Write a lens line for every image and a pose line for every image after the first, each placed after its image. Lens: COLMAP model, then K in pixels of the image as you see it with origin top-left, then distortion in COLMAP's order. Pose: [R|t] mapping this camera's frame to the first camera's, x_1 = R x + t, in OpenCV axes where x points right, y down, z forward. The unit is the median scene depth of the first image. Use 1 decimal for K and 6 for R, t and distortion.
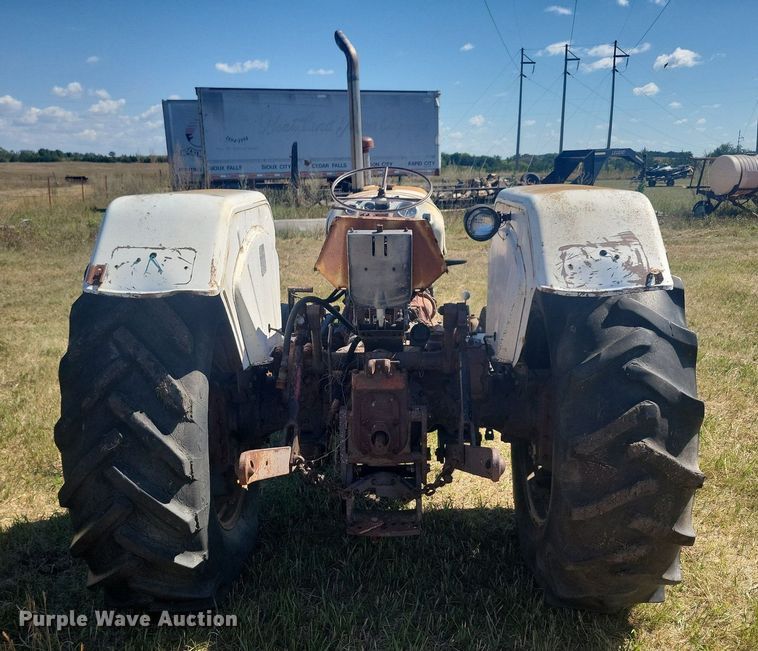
lens RADIAL K [[767.4, 0, 378.0], [0, 767.4, 376.0], [0, 0, 1]] dist [0.041937, -0.001490]
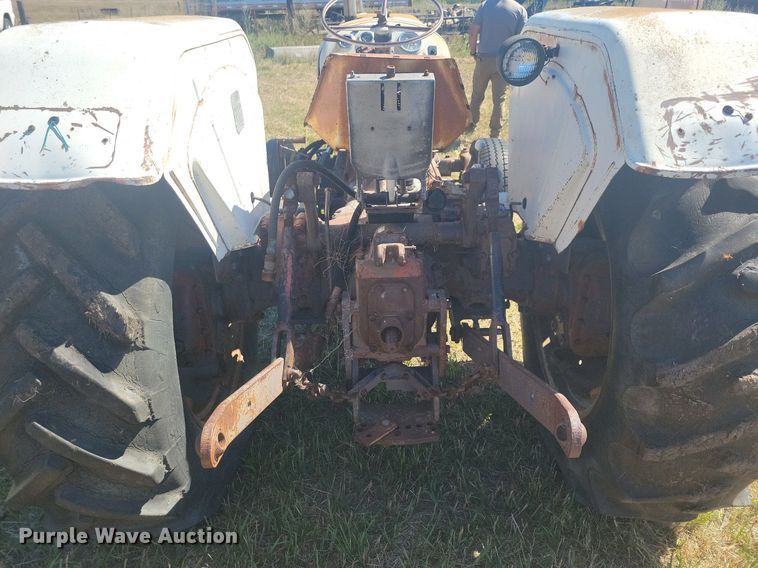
lens RADIAL K [[569.5, 0, 384.6], [0, 569.5, 281.4], [0, 0, 1]] dist [0.054399, -0.037530]
pose [[0.999192, -0.020972, 0.034292, -0.025443], [0.014122, 0.981876, 0.188999, -0.095773], [-0.037634, -0.188361, 0.981378, 0.412950]]
